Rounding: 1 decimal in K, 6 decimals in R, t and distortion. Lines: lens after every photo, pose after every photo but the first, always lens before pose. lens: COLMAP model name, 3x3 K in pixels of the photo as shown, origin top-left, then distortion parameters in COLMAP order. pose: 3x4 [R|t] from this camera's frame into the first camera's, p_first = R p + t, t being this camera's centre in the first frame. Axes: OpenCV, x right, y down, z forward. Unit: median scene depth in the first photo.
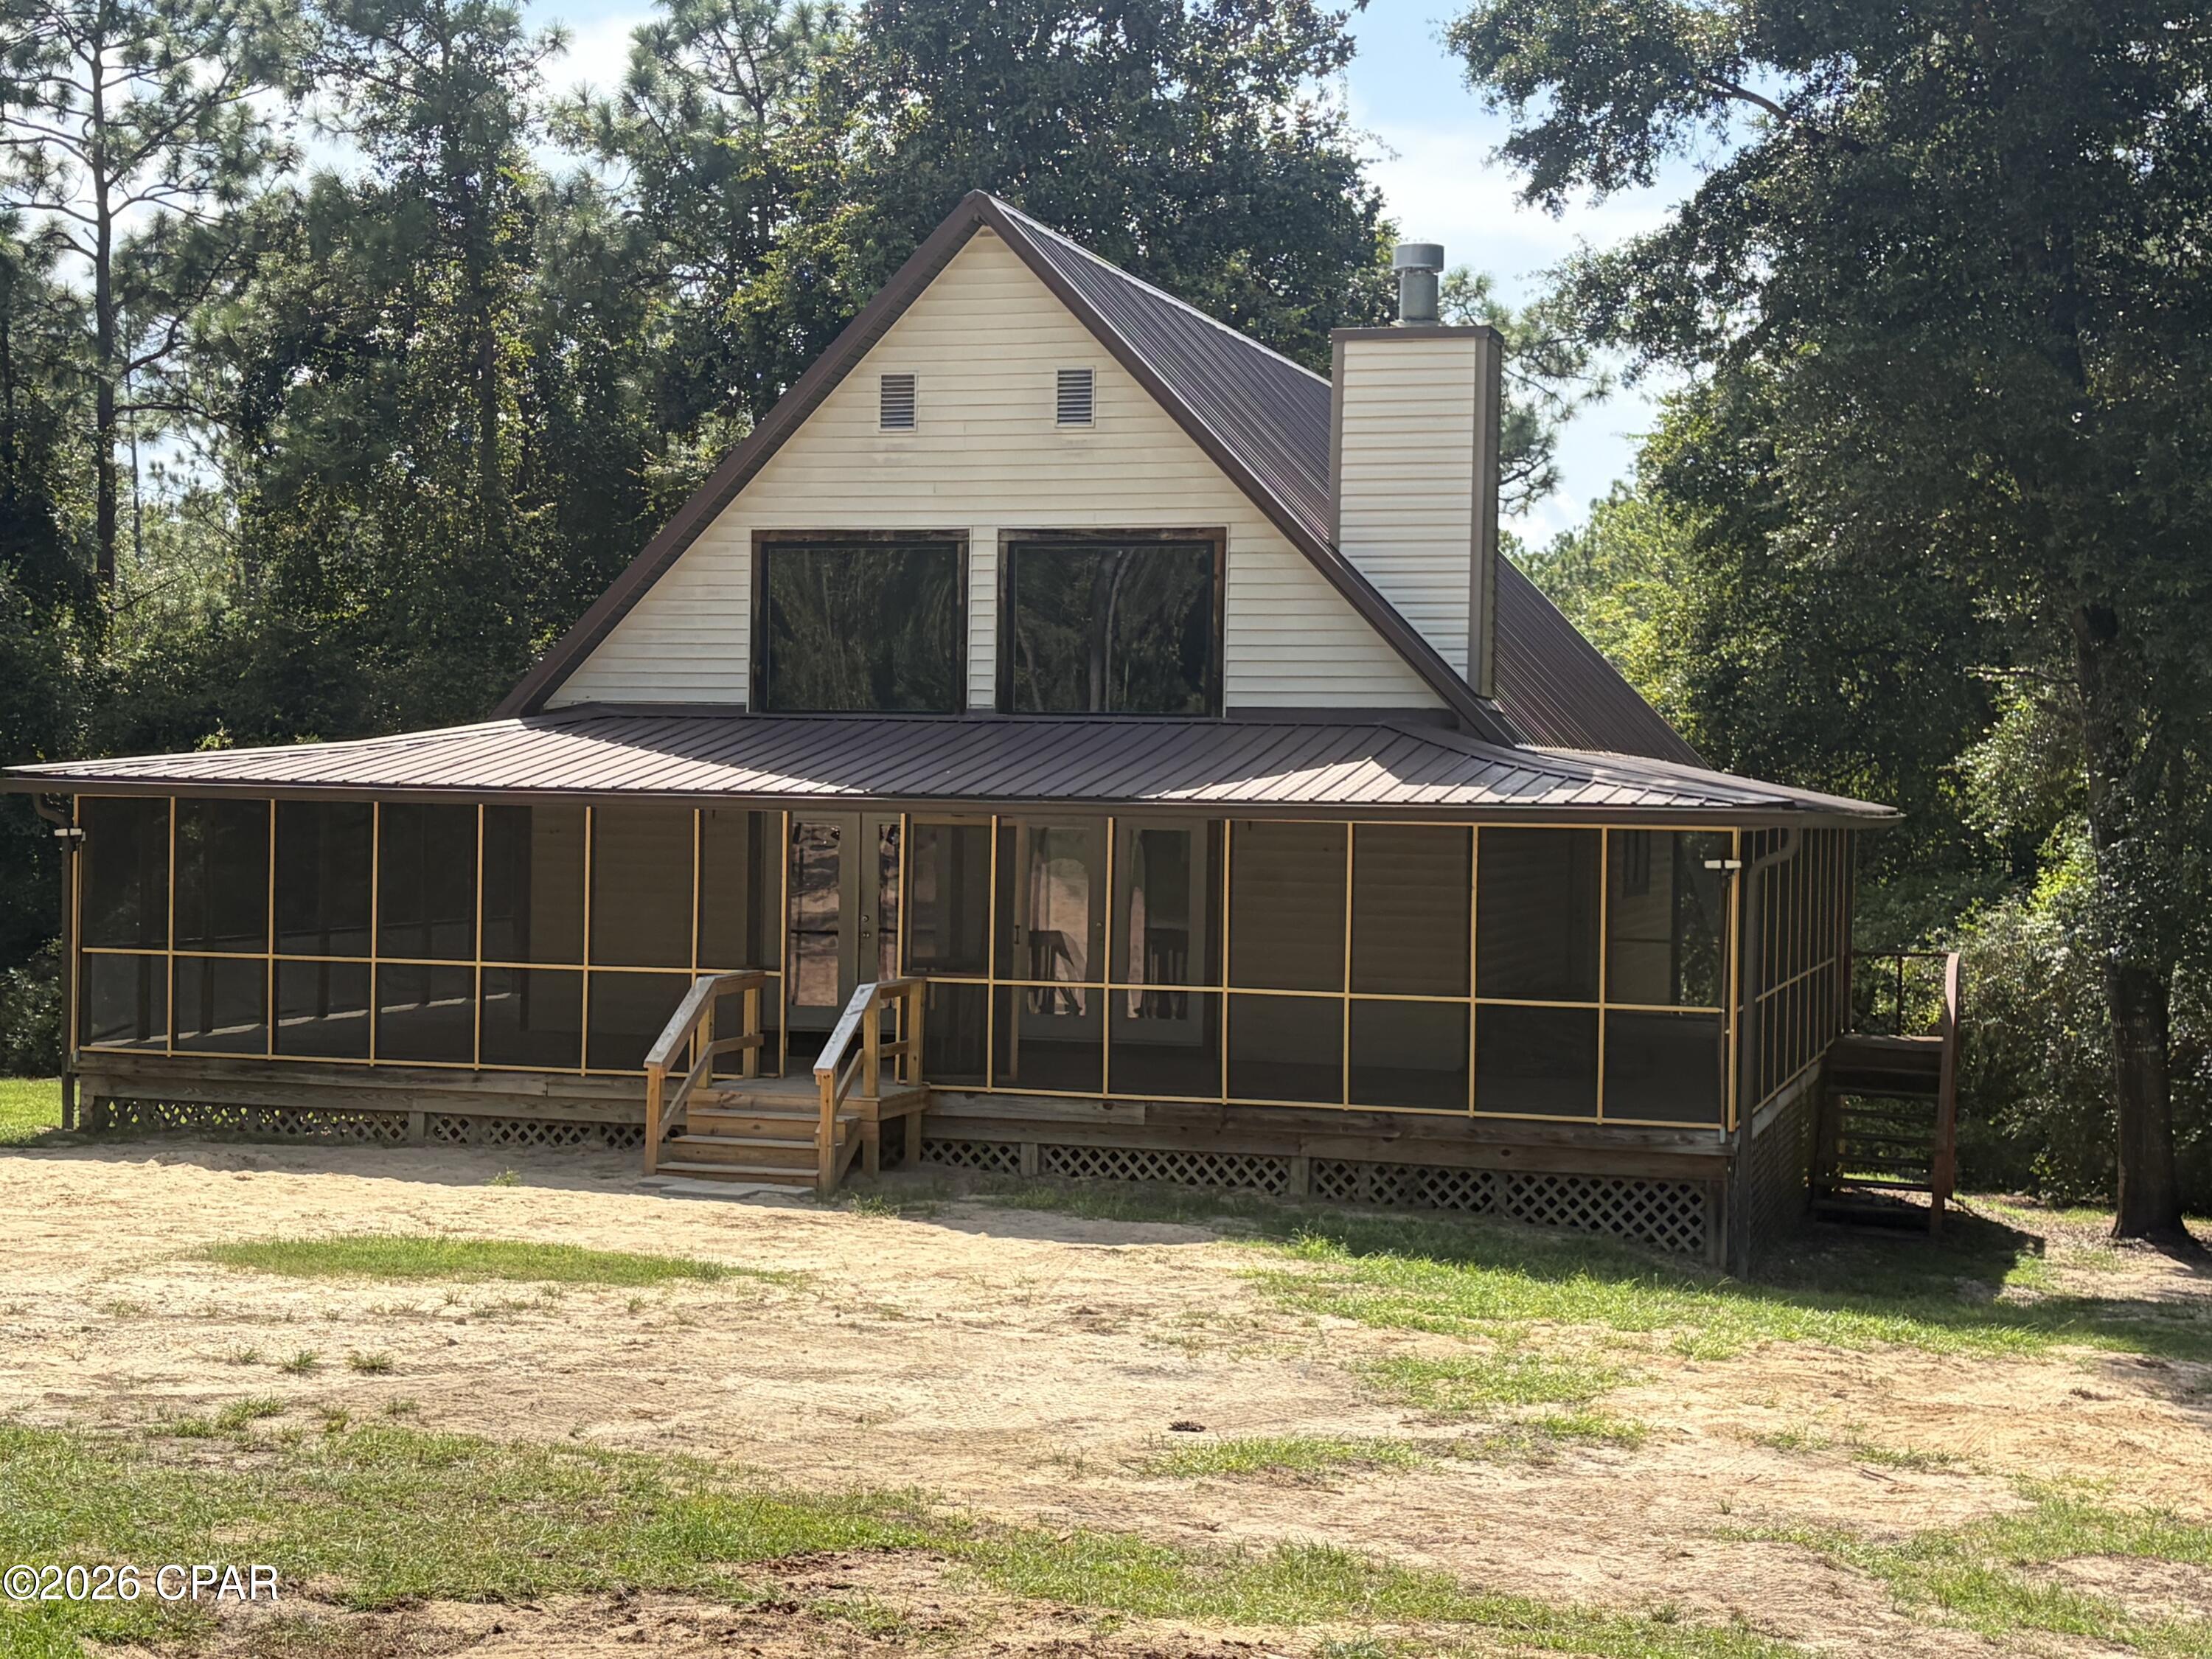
lens RADIAL K [[3095.2, 0, 1106.4], [0, 3095.2, 828.4], [0, 0, 1]] dist [0.051945, 0.000000]
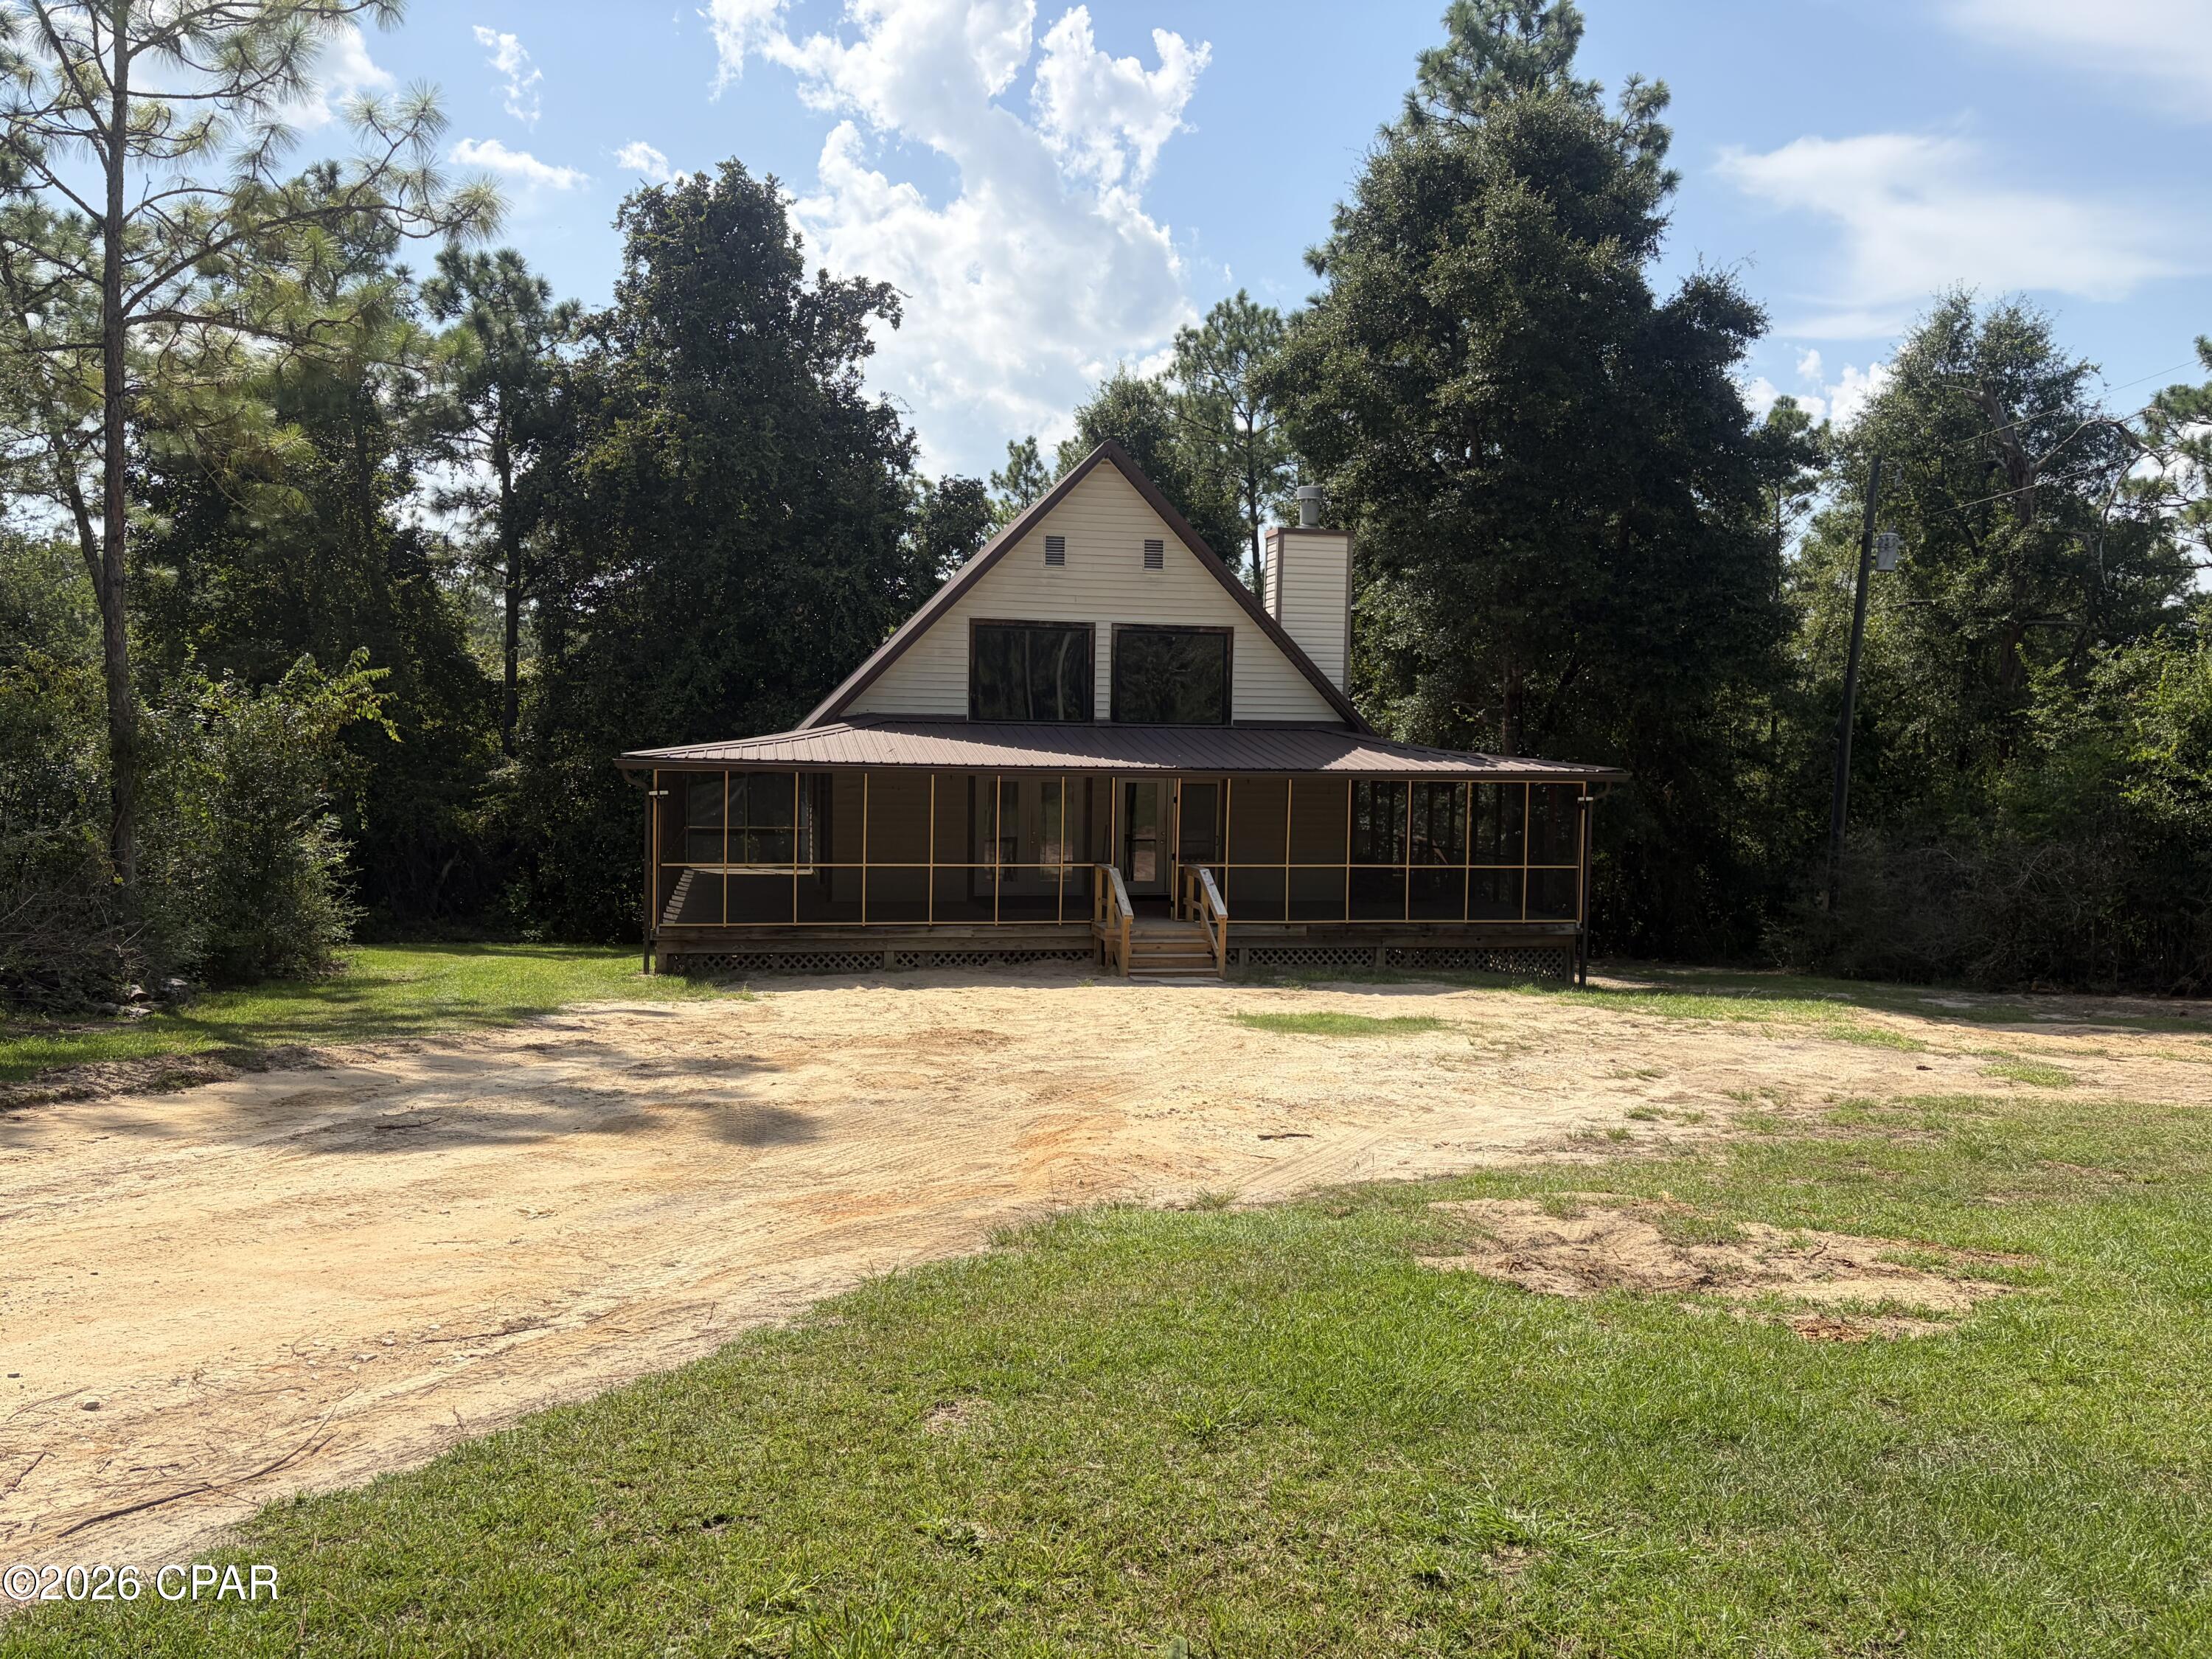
lens RADIAL K [[1696.8, 0, 1106.9], [0, 1696.8, 829.3], [0, 0, 1]] dist [-0.003579, -0.000308]
pose [[0.884501, -0.023079, 0.465966, -0.517135], [0.006223, 0.999270, 0.037681, -0.011132], [-0.466496, -0.030429, 0.884000, 0.095685]]
